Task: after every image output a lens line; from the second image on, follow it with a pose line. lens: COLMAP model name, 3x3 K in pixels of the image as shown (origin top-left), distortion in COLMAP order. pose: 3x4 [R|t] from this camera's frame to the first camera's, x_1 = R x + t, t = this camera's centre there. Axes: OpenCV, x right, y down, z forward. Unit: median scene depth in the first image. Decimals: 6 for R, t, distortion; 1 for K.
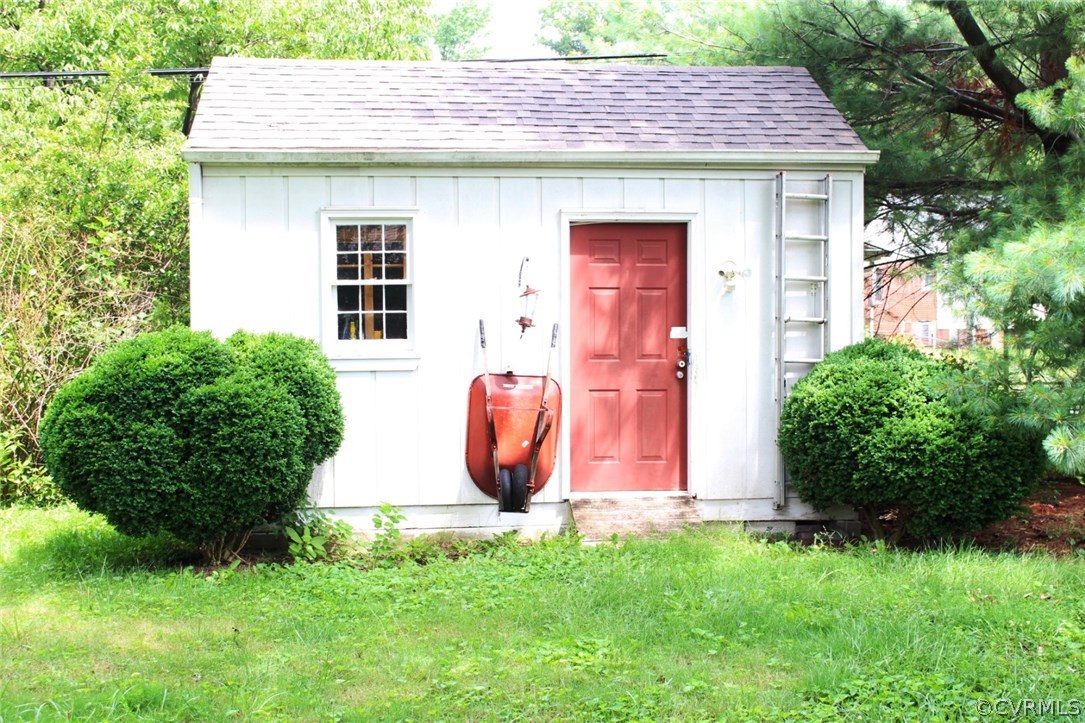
lens RADIAL K [[1442.6, 0, 542.5], [0, 1442.6, 361.5], [0, 0, 1]] dist [-0.027627, -0.006687]
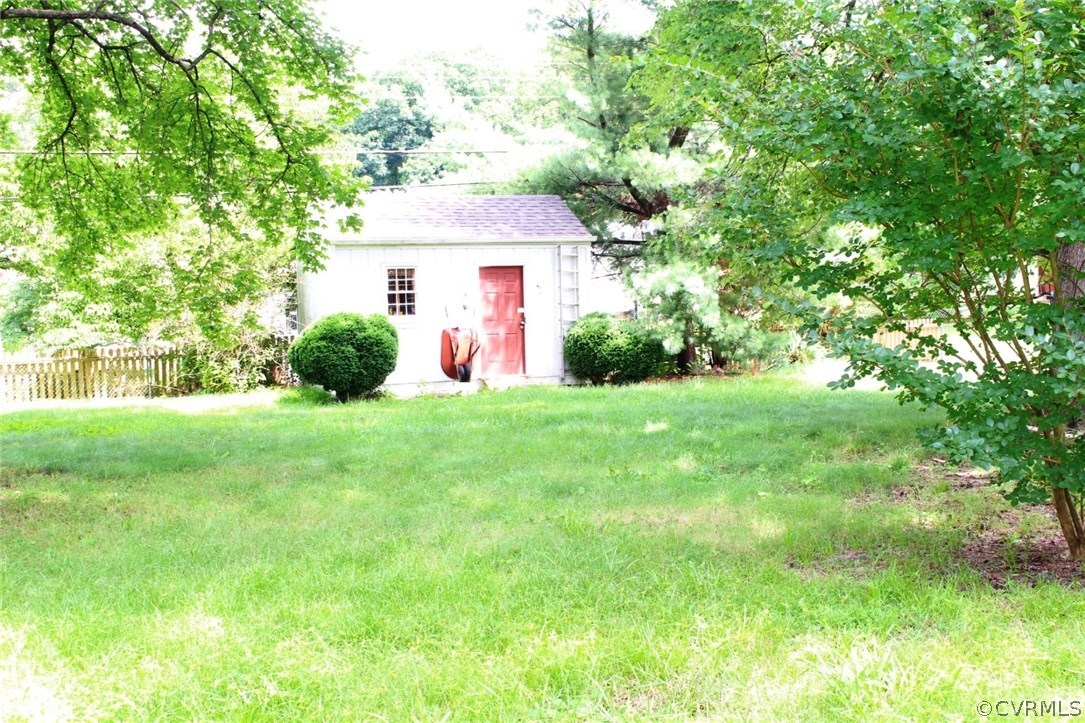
lens RADIAL K [[1315.3, 0, 542.5], [0, 1315.3, 361.5], [0, 0, 1]] dist [0.000618, 0.000924]
pose [[0.965327, -0.030745, 0.259226, -0.470615], [0.028479, 0.999516, 0.012494, 0.042178], [-0.259484, -0.004678, 0.965736, -1.223828]]
